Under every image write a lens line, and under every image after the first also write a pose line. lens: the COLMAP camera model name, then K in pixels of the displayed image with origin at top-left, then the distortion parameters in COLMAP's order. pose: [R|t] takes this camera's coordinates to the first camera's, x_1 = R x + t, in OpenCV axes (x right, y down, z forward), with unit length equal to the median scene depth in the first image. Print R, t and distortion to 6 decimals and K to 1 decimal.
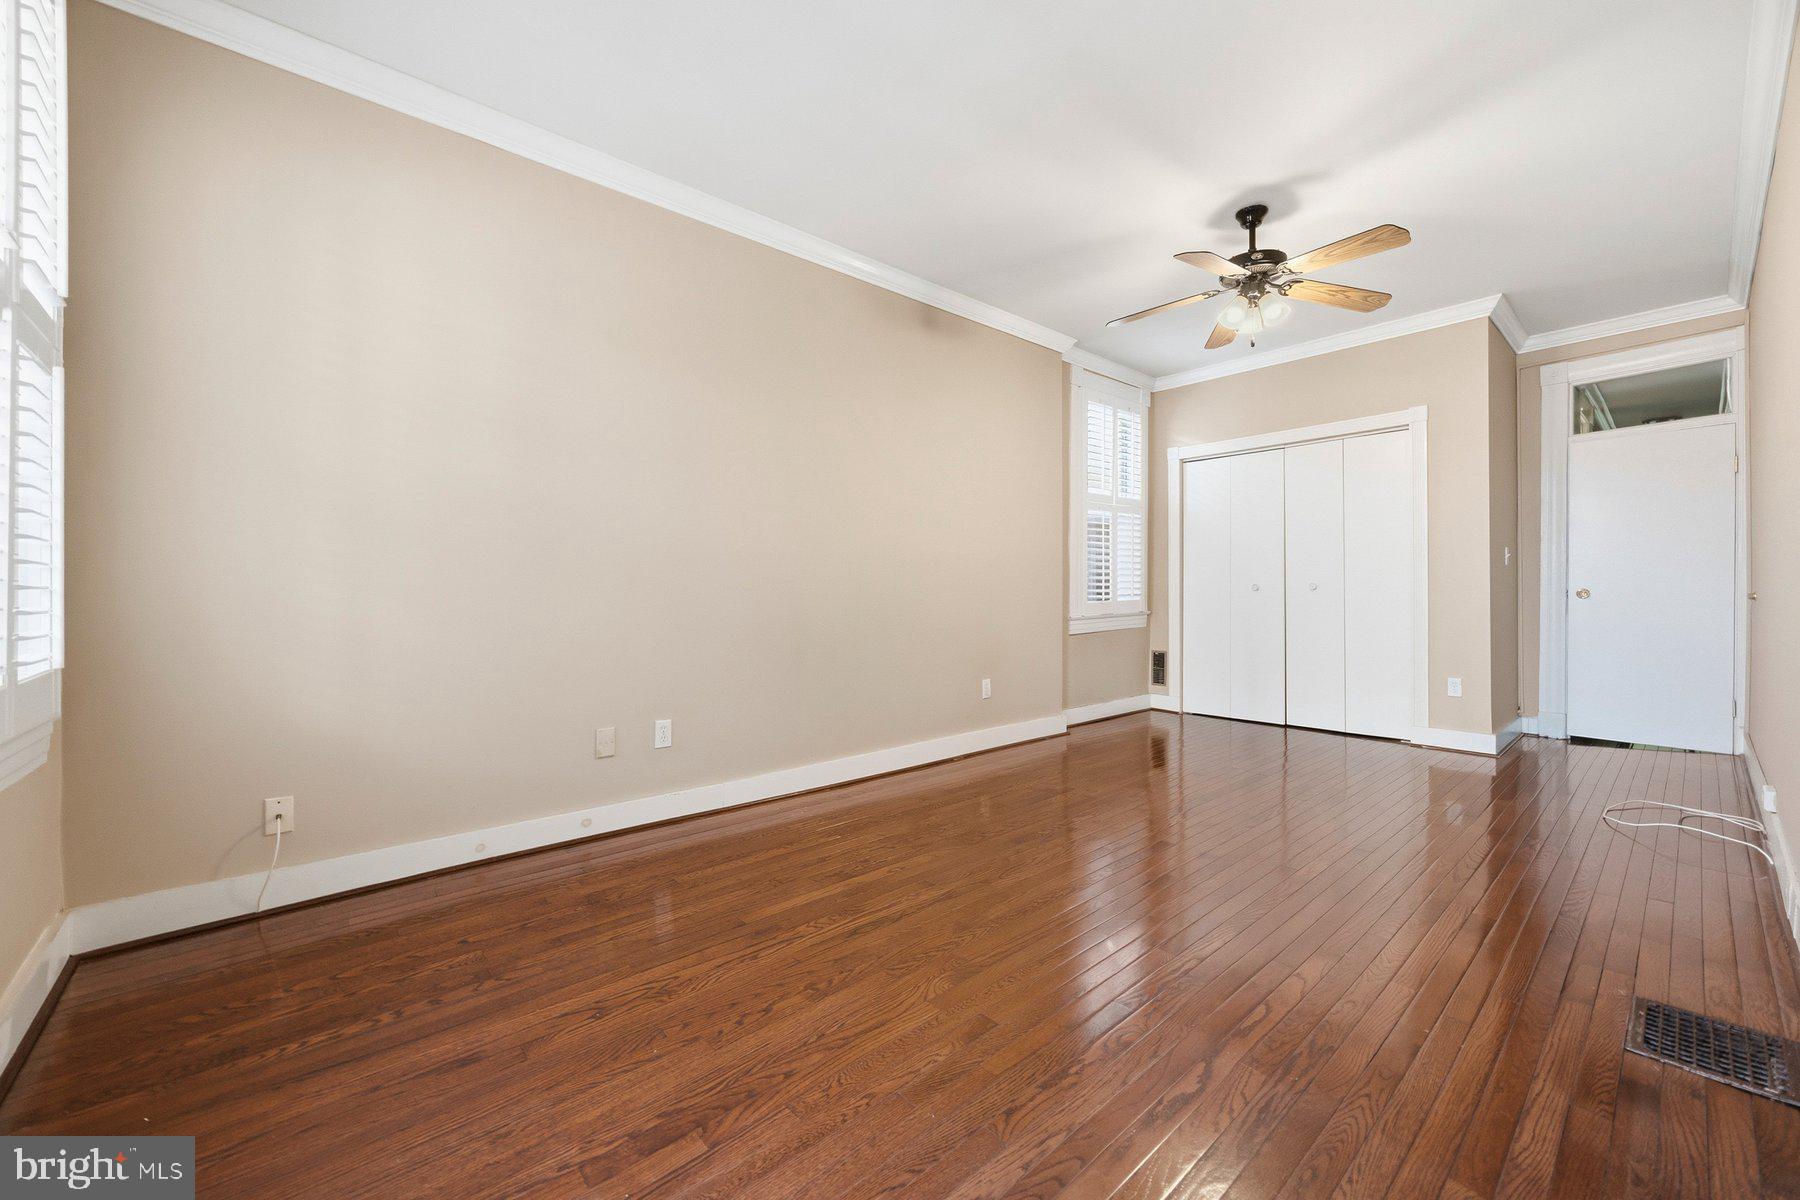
lens RADIAL K [[700.9, 0, 901.7], [0, 700.9, 592.3], [0, 0, 1]] dist [0.001690, 0.000114]
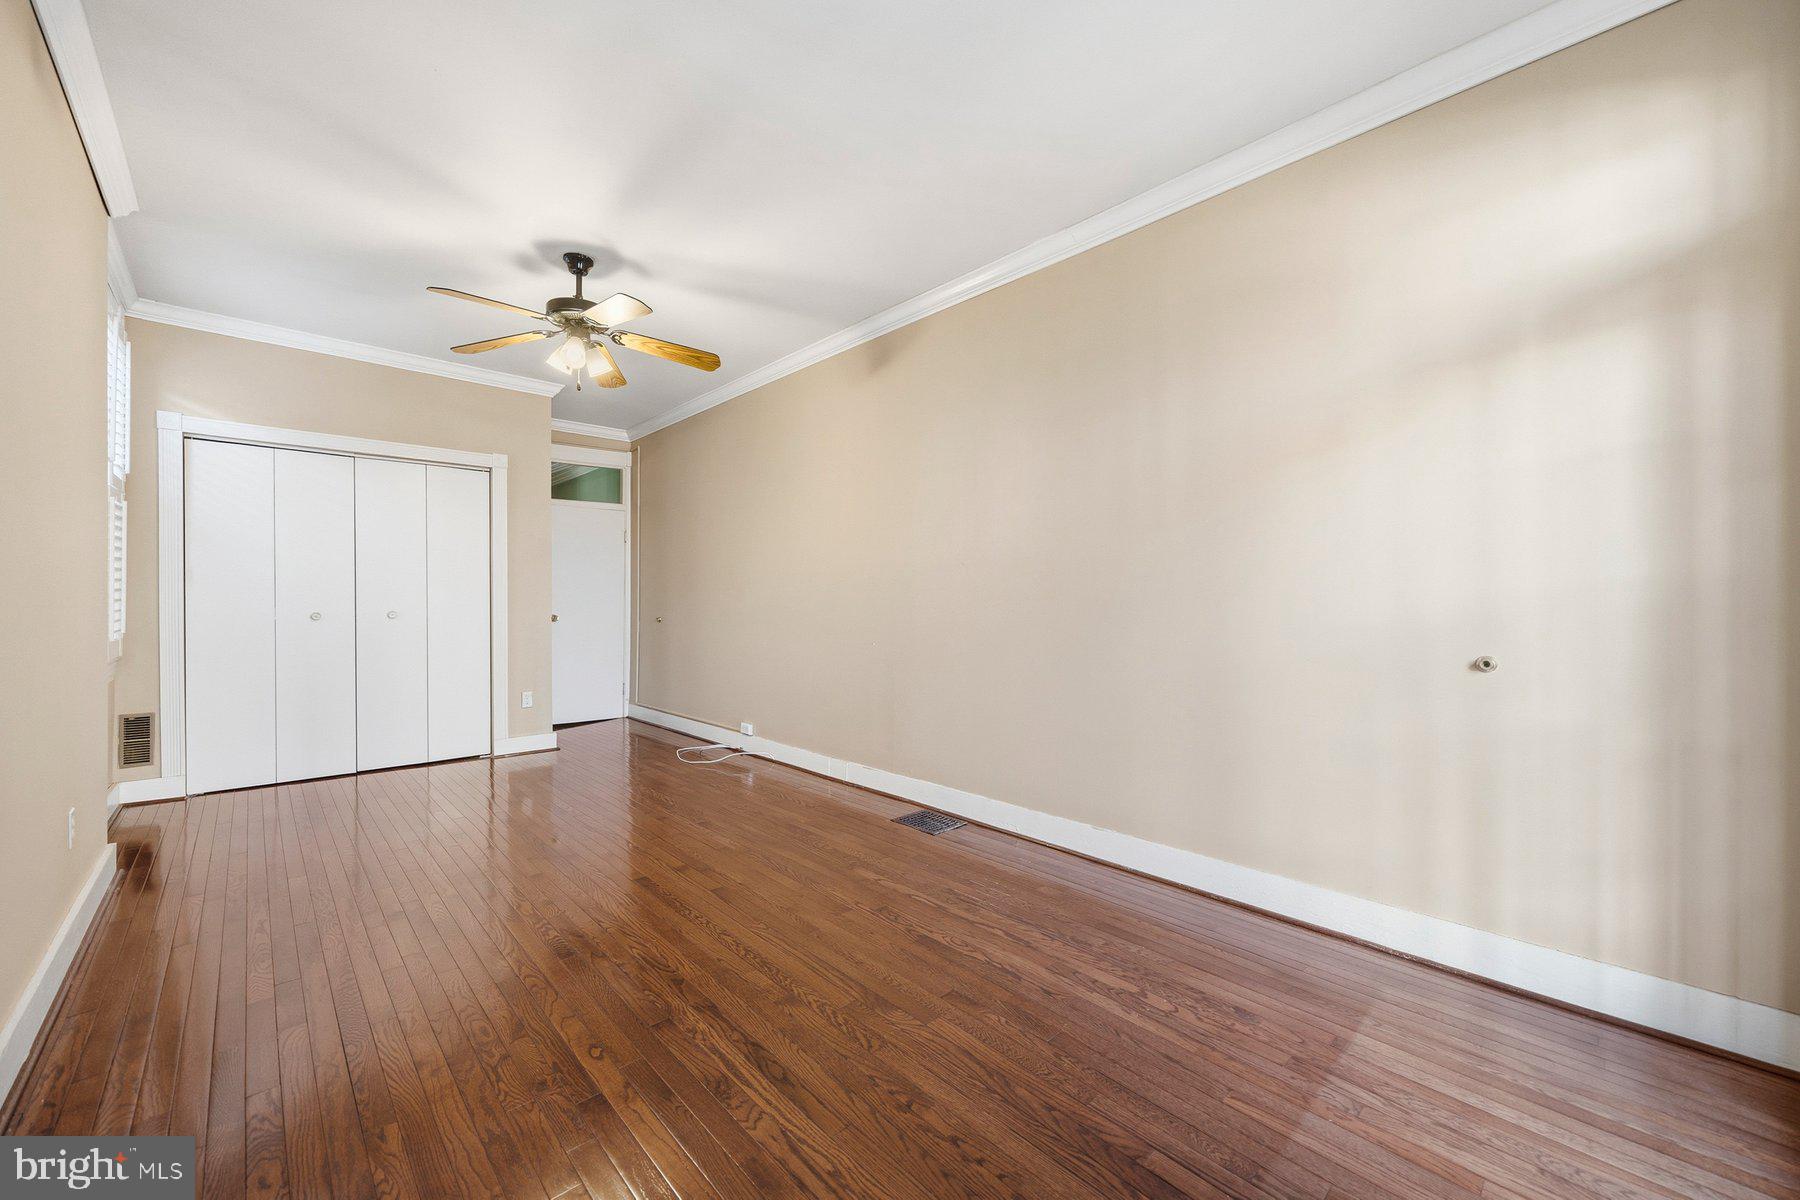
lens RADIAL K [[684.9, 0, 897.1], [0, 684.9, 609.9], [0, 0, 1]] dist [-0.008604, -0.000007]
pose [[-0.029611, -0.003731, 0.999555, -0.710708], [0.000135, 0.999993, 0.003737, -0.038980], [-0.999561, 0.000246, -0.029610, 0.761682]]
